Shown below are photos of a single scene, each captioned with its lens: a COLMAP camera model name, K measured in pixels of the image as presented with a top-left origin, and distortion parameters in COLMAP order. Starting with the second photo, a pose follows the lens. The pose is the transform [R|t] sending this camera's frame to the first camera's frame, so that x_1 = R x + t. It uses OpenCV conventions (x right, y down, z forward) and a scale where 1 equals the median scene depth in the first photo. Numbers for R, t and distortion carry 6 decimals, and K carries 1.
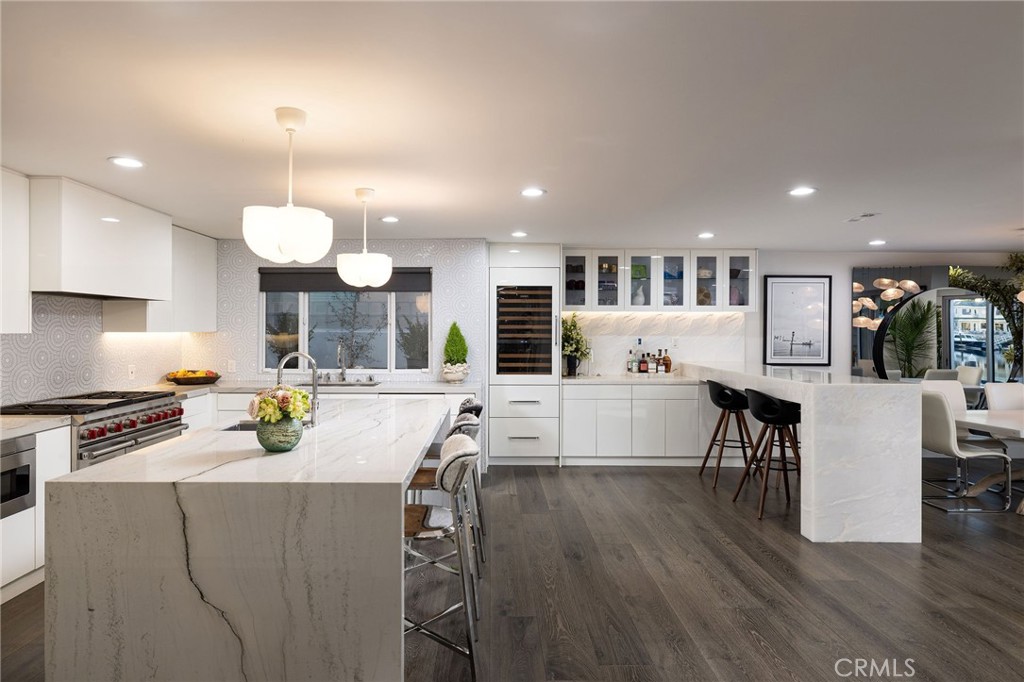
lens RADIAL K [[582.7, 0, 498.1], [0, 582.7, 338.2], [0, 0, 1]] dist [0.000321, -0.000086]
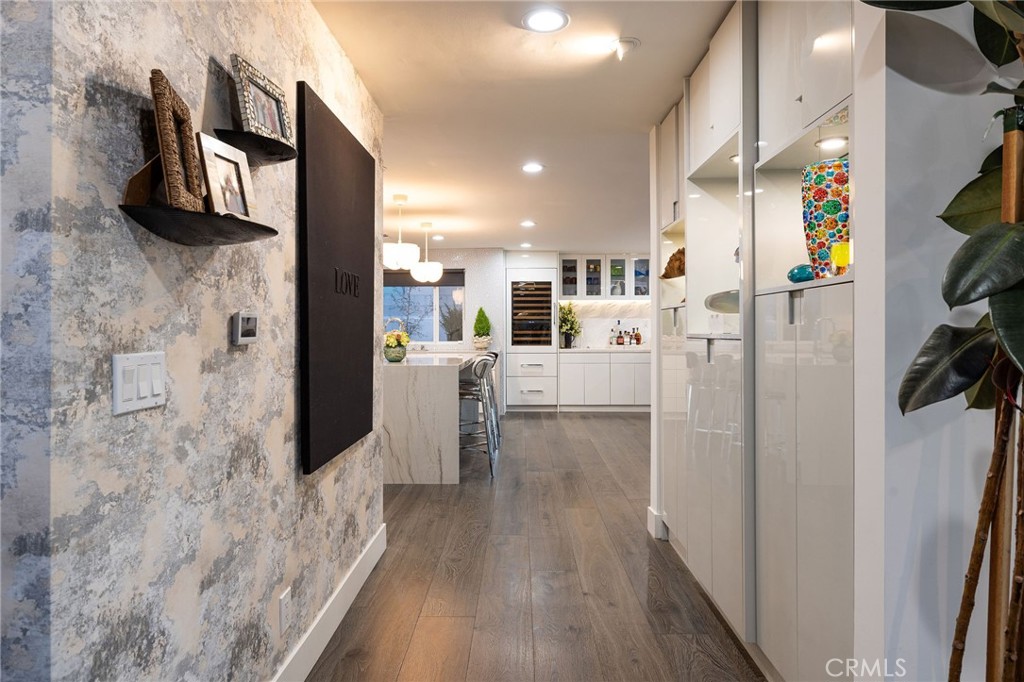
lens RADIAL K [[604.9, 0, 512.0], [0, 604.9, 341.0], [0, 0, 1]] dist [0.000674, -0.000002]
pose [[0.999672, -0.006137, -0.024866, 0.032260], [0.006214, 0.999976, 0.002983, 0.044515], [0.024847, -0.003136, 0.999686, -0.416416]]
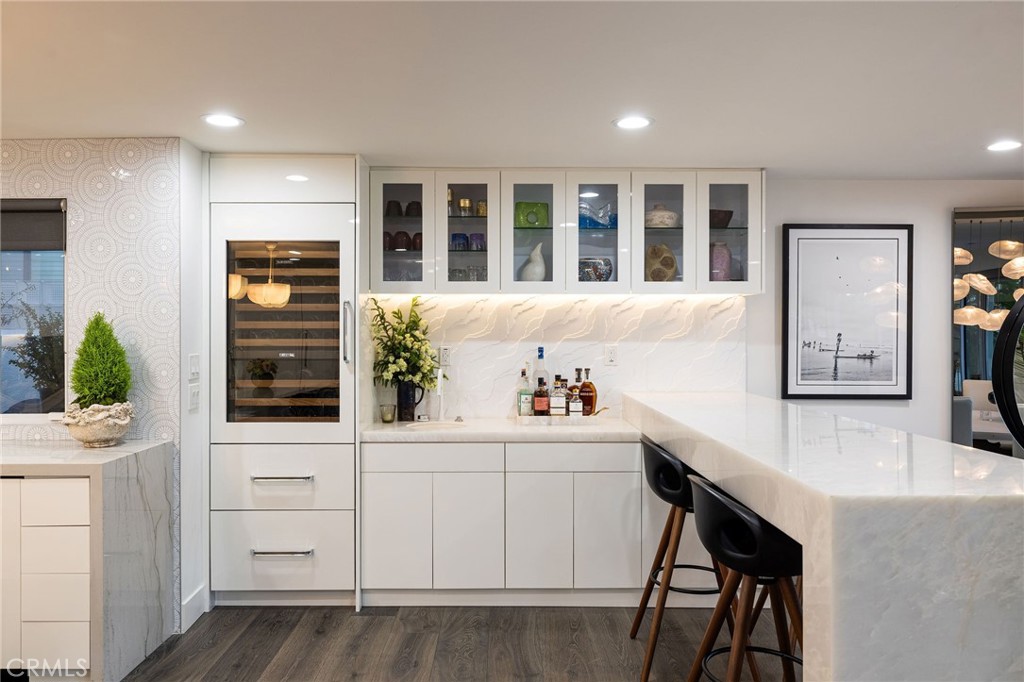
lens RADIAL K [[732.0, 0, 512.0], [0, 732.0, 341.0], [0, 0, 1]] dist [-0.003469, 0.001450]
pose [[0.999992, -0.002242, 0.003238, 0.223622], [0.002245, 0.999997, -0.000748, -0.004586], [-0.003236, 0.000756, 0.999994, 0.367521]]
